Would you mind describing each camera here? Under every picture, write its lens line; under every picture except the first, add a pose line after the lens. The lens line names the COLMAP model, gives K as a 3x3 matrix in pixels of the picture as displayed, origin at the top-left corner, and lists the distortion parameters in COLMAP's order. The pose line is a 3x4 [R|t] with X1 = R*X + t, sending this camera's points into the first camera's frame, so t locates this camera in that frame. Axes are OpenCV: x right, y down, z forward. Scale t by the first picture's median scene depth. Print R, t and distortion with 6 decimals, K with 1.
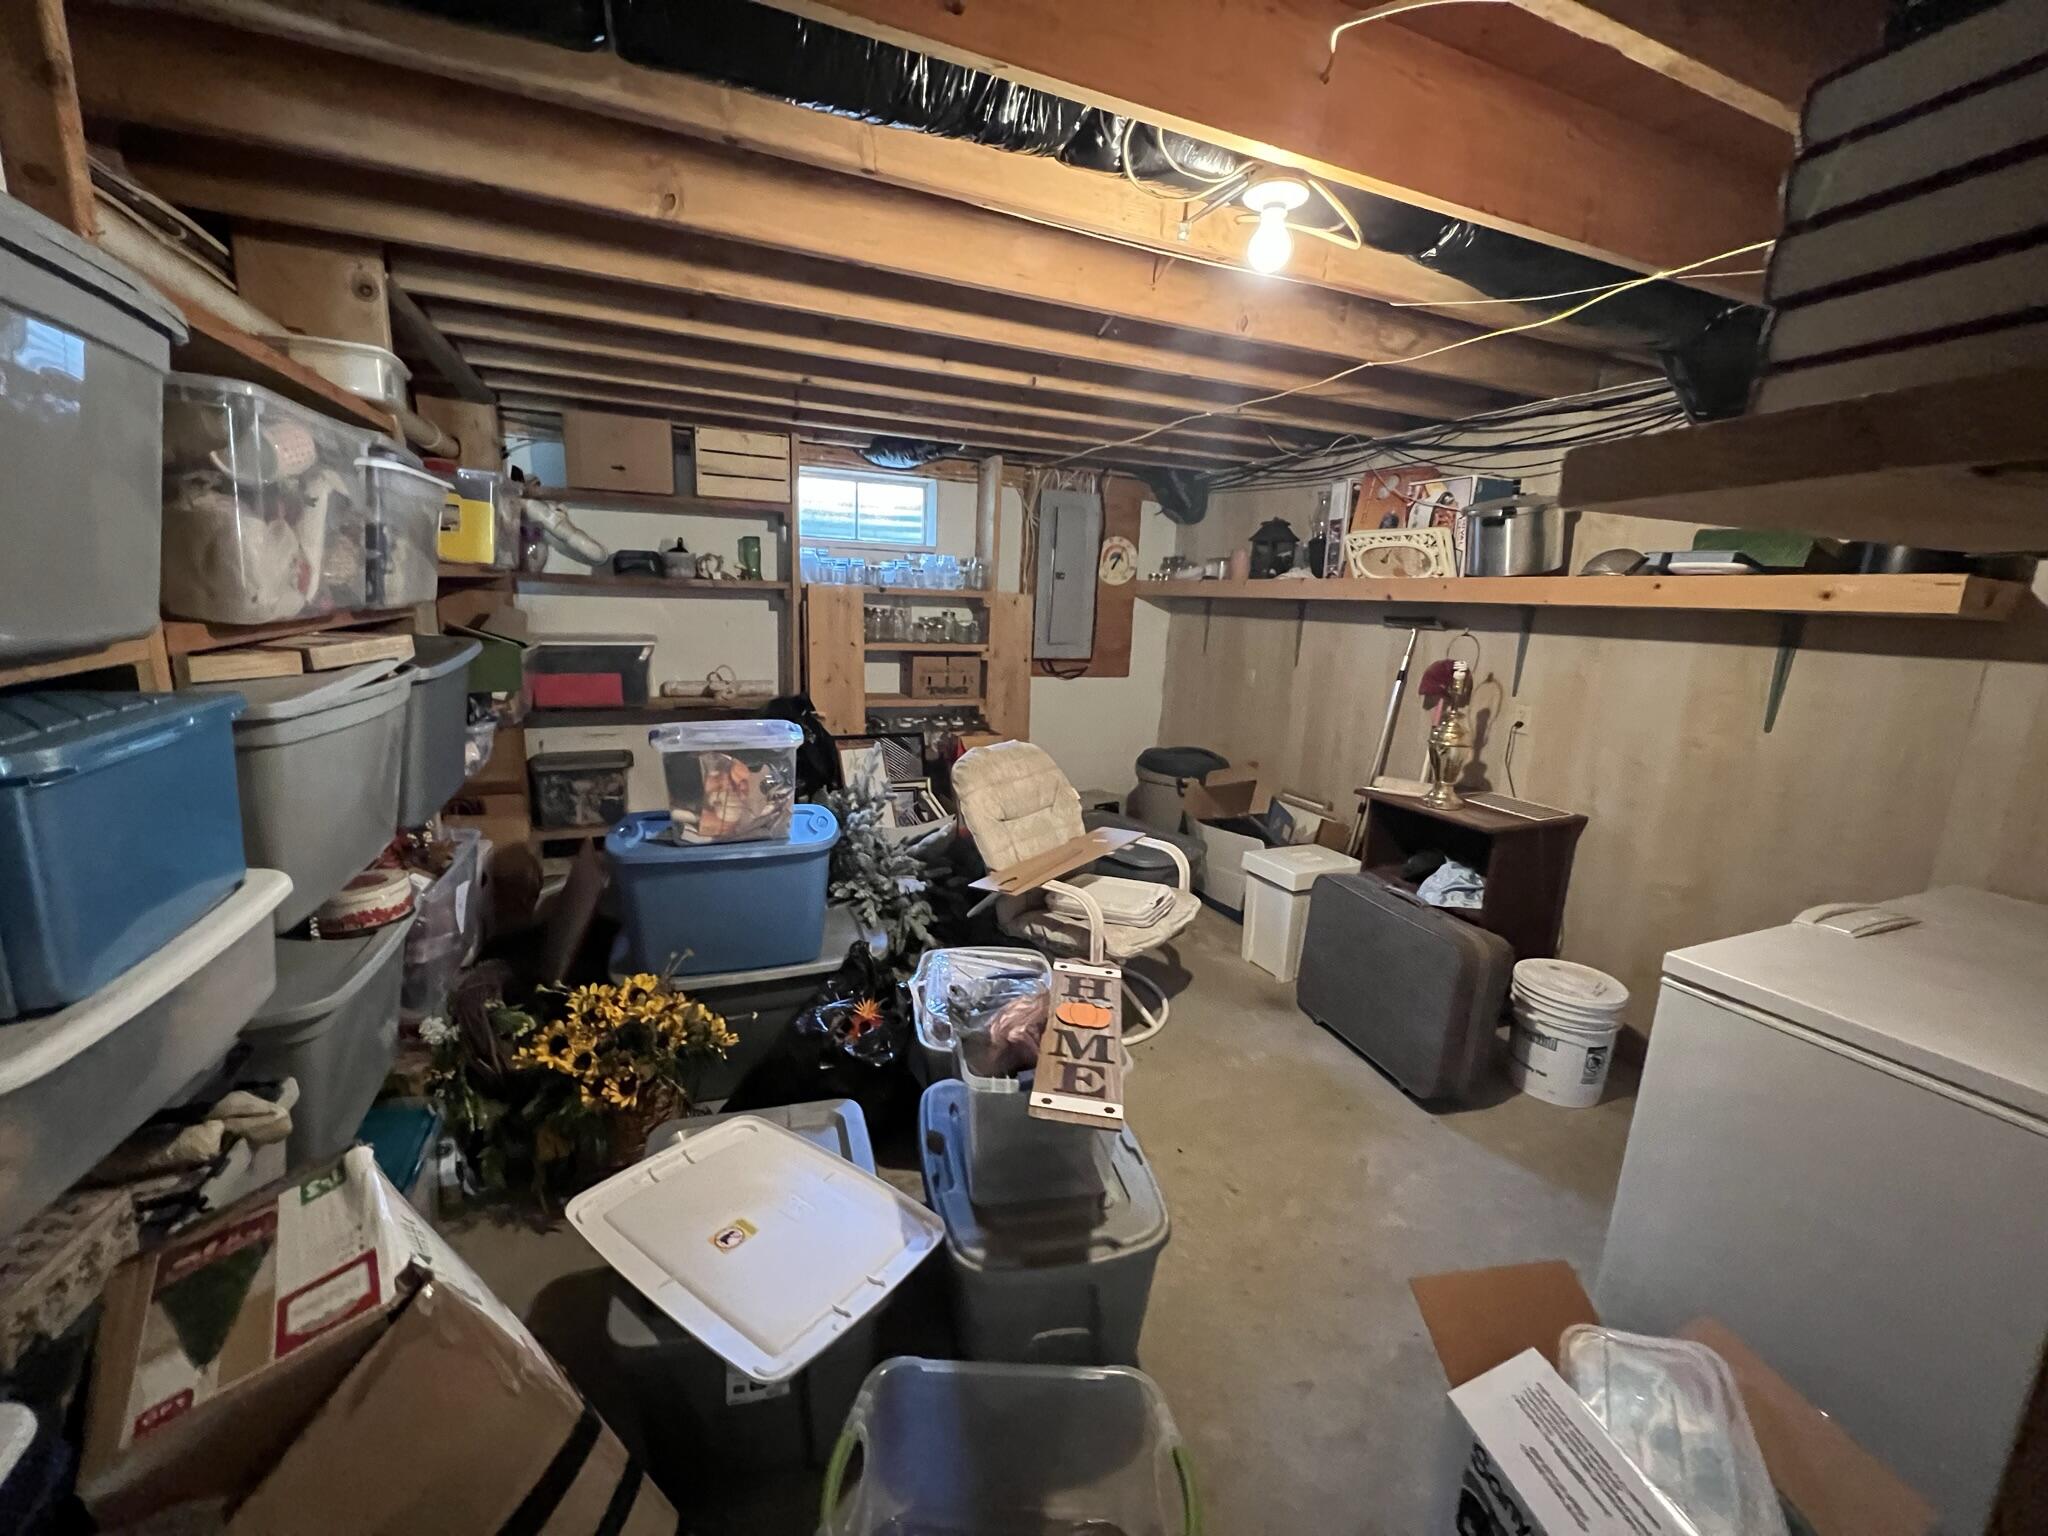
lens RADIAL K [[815.7, 0, 1021.5], [0, 815.7, 764.2], [0, 0, 1]] dist [0.000446, -0.000017]
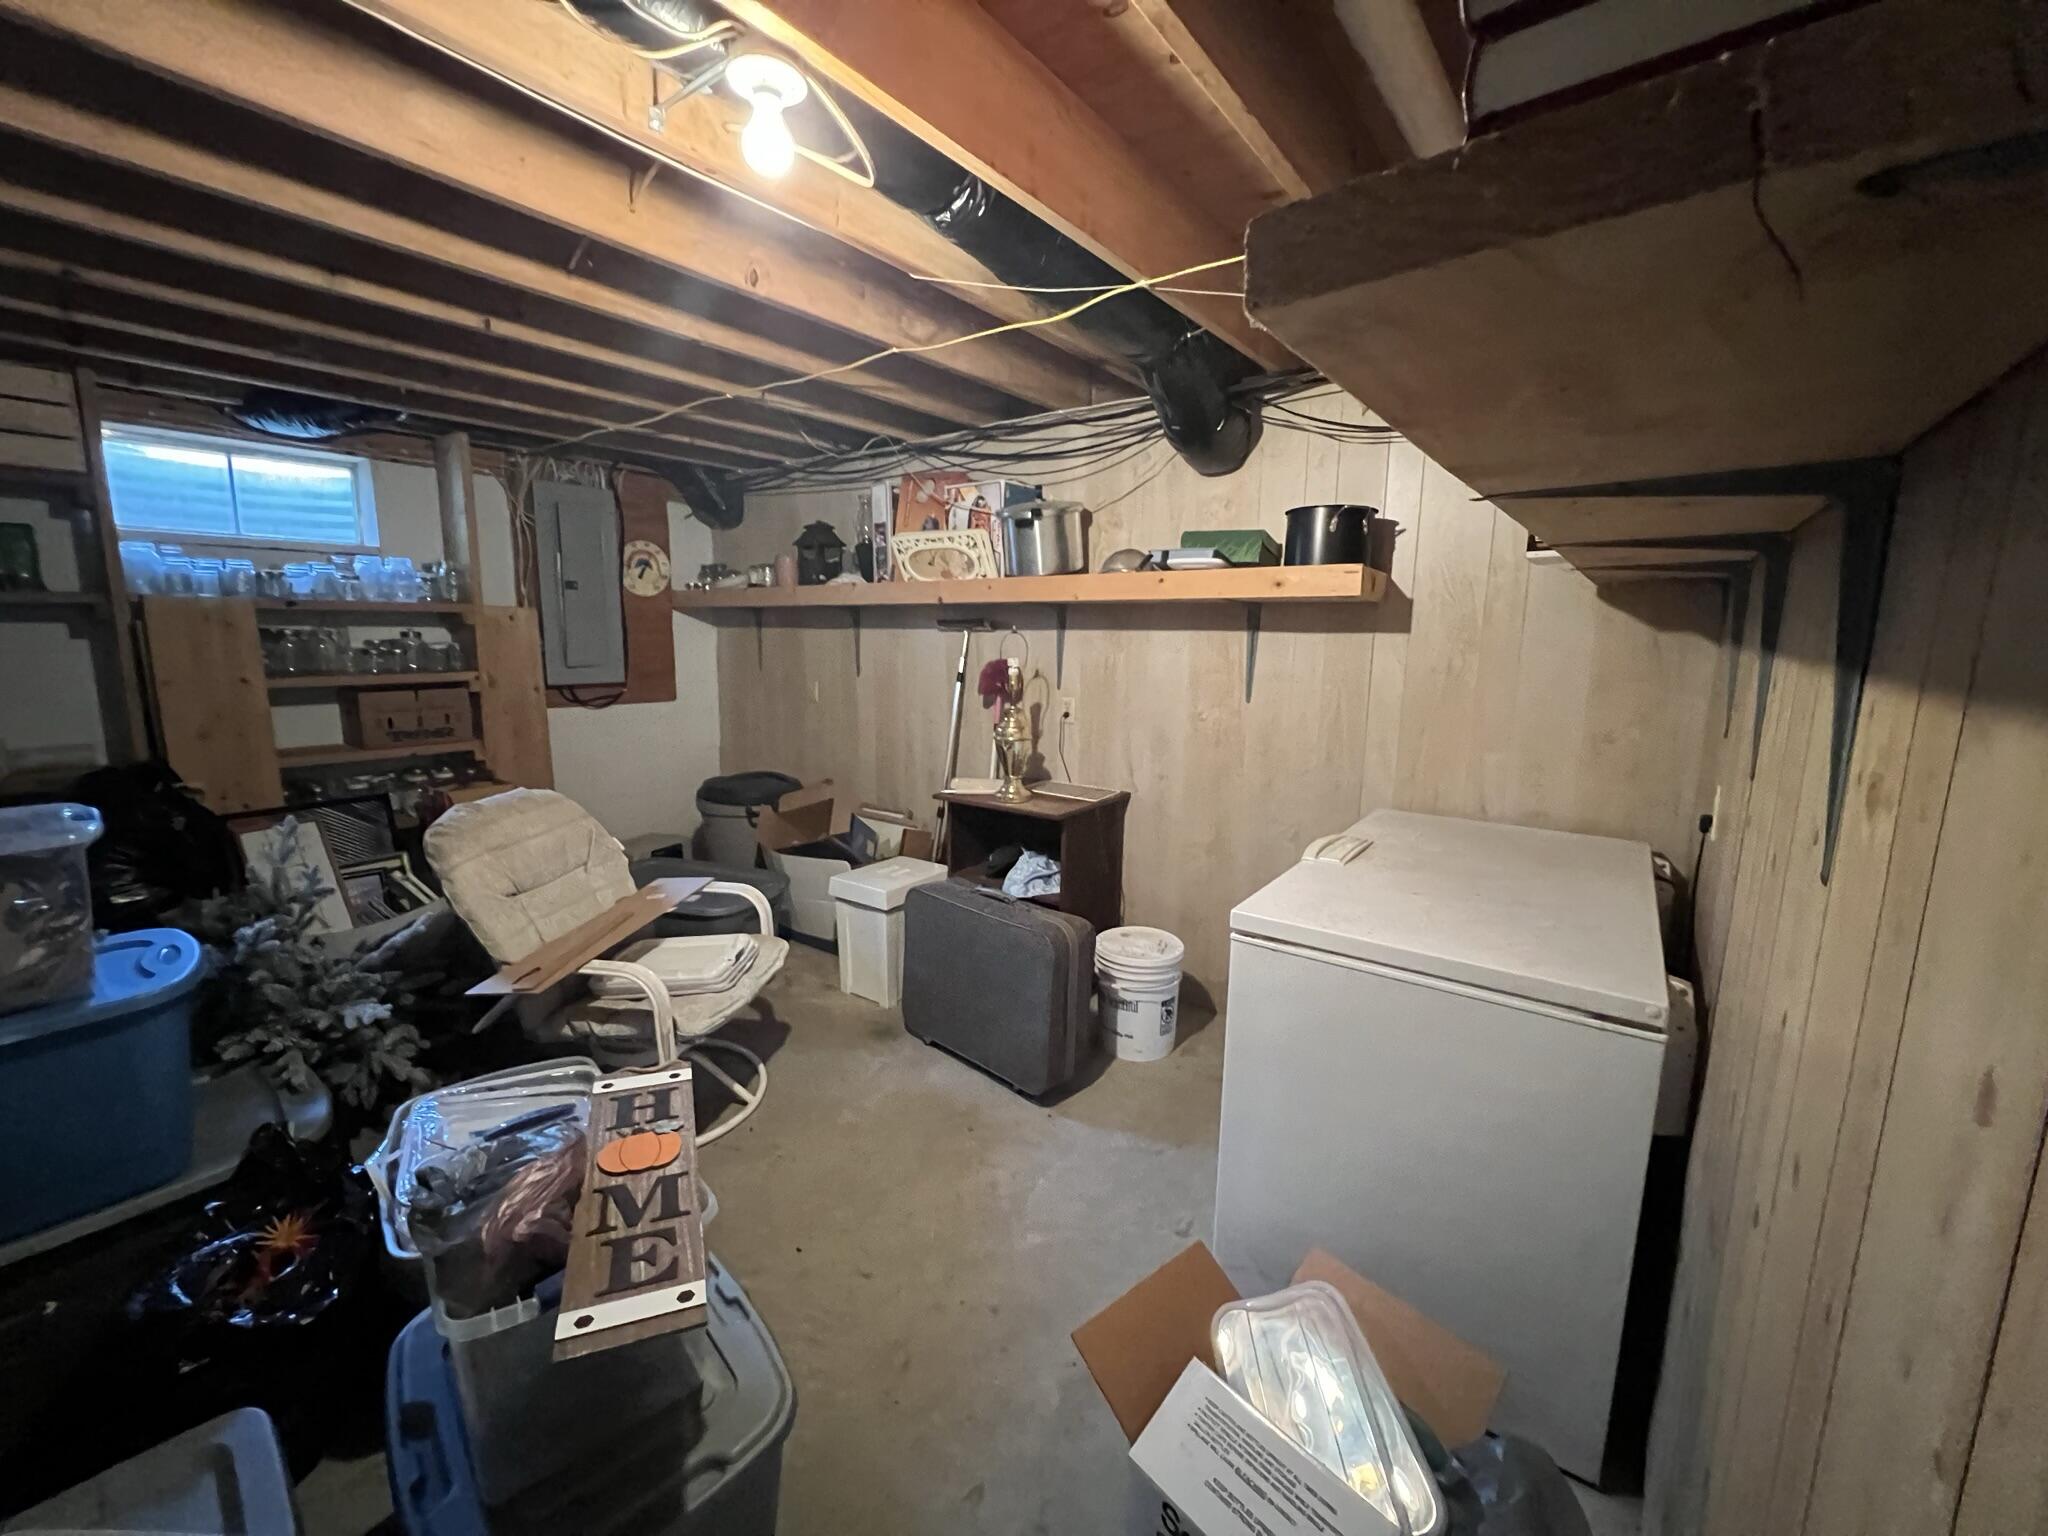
lens RADIAL K [[815.7, 0, 1021.5], [0, 815.7, 764.2], [0, 0, 1]] dist [0.000446, -0.000017]
pose [[0.865537, -0.110483, 0.488508, 0.028970], [0.122649, 0.992424, 0.007141, 0.000844], [-0.485596, 0.053735, 0.872530, 0.099389]]
